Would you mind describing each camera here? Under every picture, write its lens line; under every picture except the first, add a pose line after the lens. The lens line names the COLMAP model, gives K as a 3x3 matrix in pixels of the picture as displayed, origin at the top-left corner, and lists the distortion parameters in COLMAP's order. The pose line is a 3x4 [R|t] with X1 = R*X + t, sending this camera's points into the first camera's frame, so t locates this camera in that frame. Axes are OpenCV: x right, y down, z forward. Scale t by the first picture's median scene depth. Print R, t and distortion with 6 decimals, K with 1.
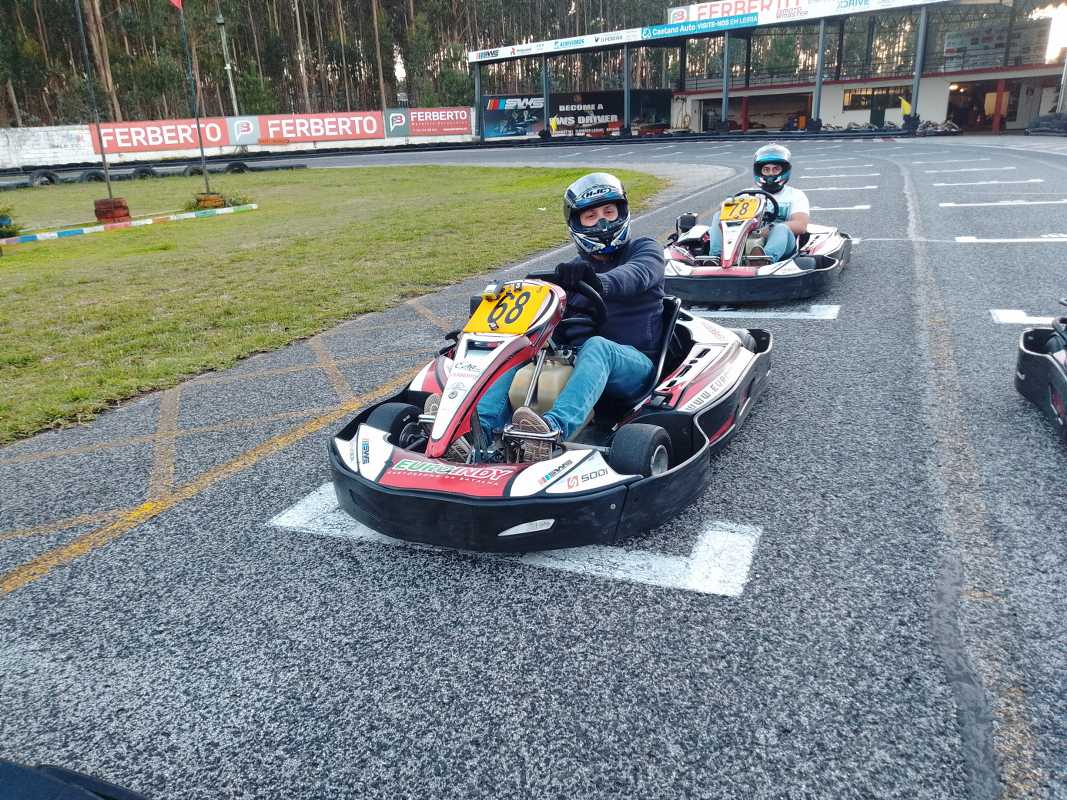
lens RADIAL K [[792.6, 0, 531.3], [0, 792.6, 401.6], [0, 0, 1]] dist [0.044402, -0.061587]
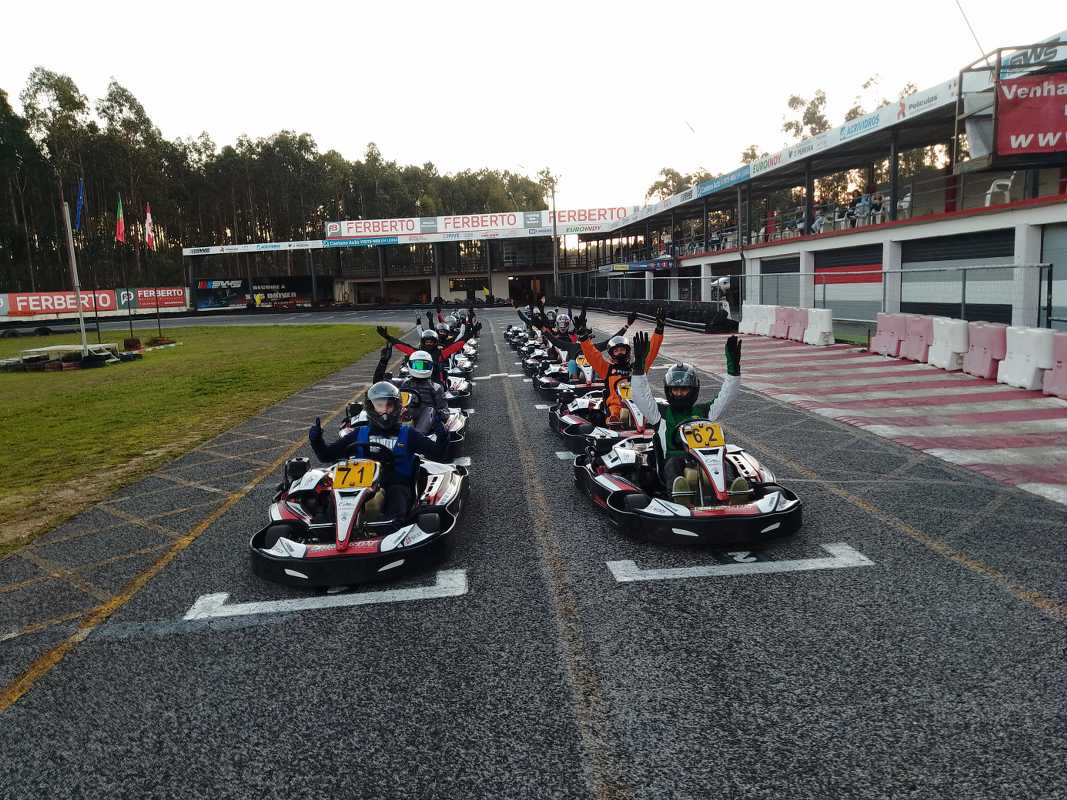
lens RADIAL K [[792.6, 0, 531.3], [0, 792.6, 401.6], [0, 0, 1]] dist [0.044402, -0.061587]
pose [[0.891439, -0.061318, 0.448973, -0.189404], [0.150264, 0.974742, -0.165226, 0.135343], [-0.427501, 0.214753, 0.878137, -0.410318]]
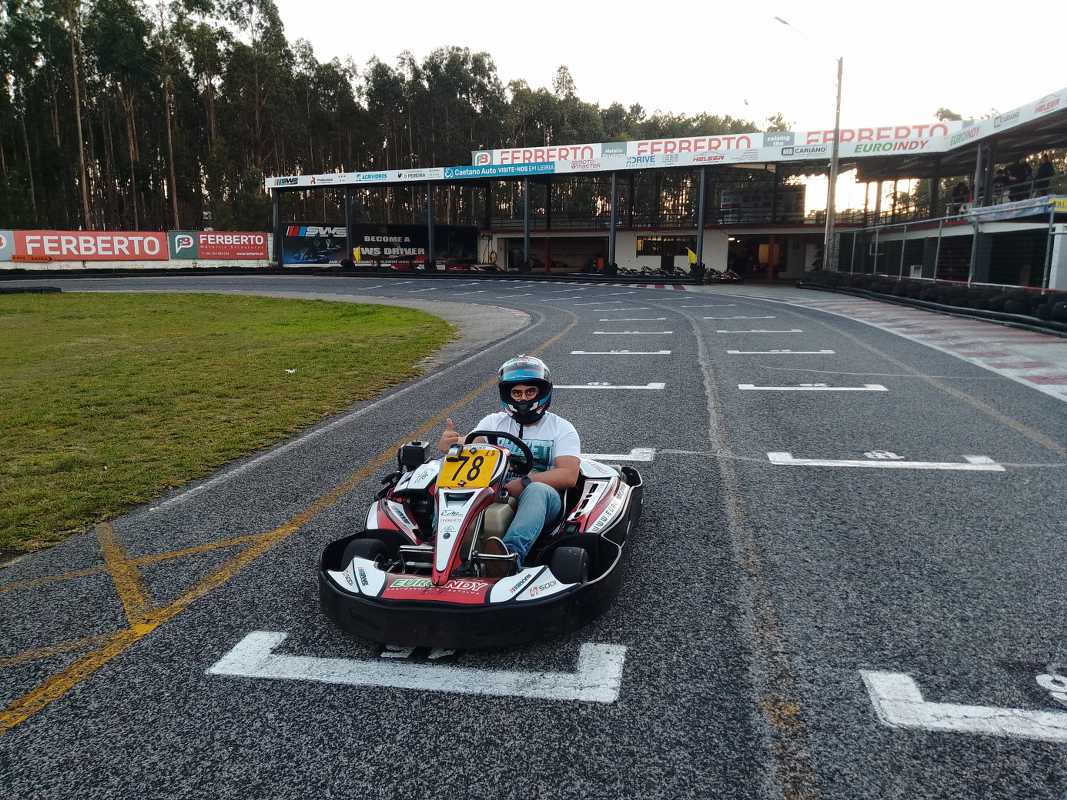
lens RADIAL K [[792.6, 0, 531.3], [0, 792.6, 401.6], [0, 0, 1]] dist [0.044402, -0.061587]
pose [[0.974821, 0.003966, 0.222954, 0.020979], [0.029209, 0.988956, -0.145306, -0.024811], [-0.221068, 0.148160, 0.963939, 0.047078]]
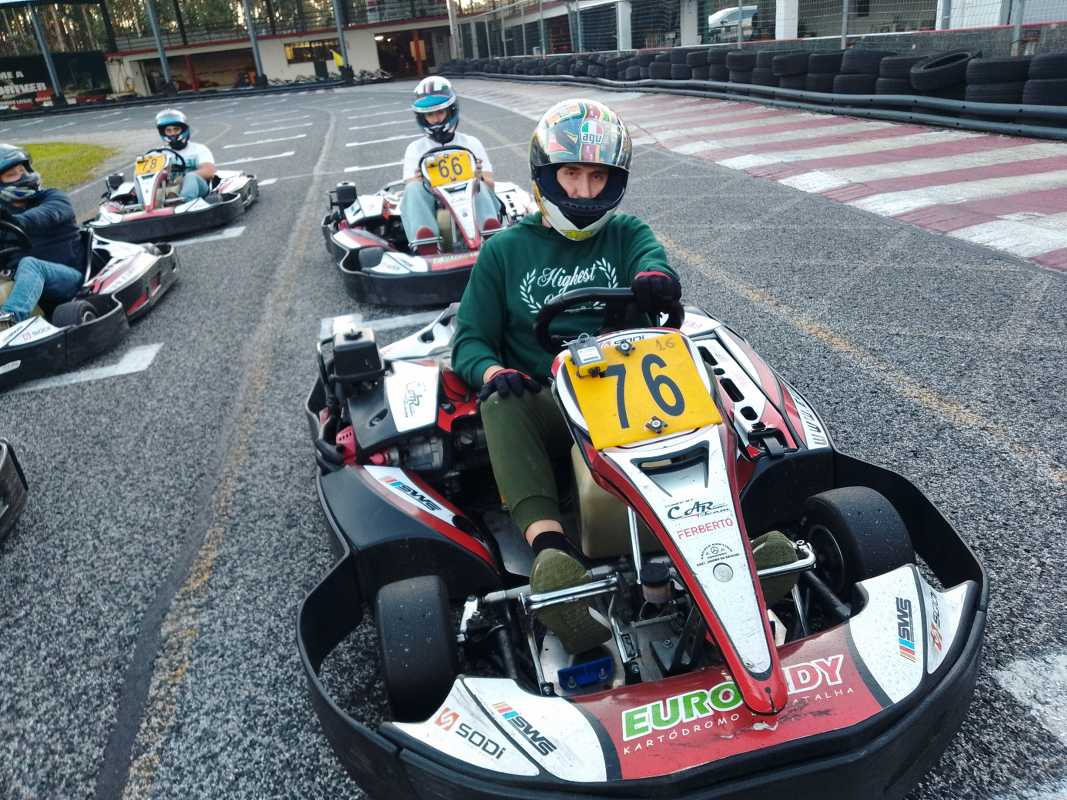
lens RADIAL K [[810.6, 0, 533.5], [0, 810.6, 400.0], [0, 0, 1]] dist [-0.003366, -0.003486]
pose [[0.818216, -0.264935, 0.510227, 0.001058], [0.242294, 0.963732, 0.111866, 0.014405], [-0.521360, 0.032094, 0.852733, -0.046760]]
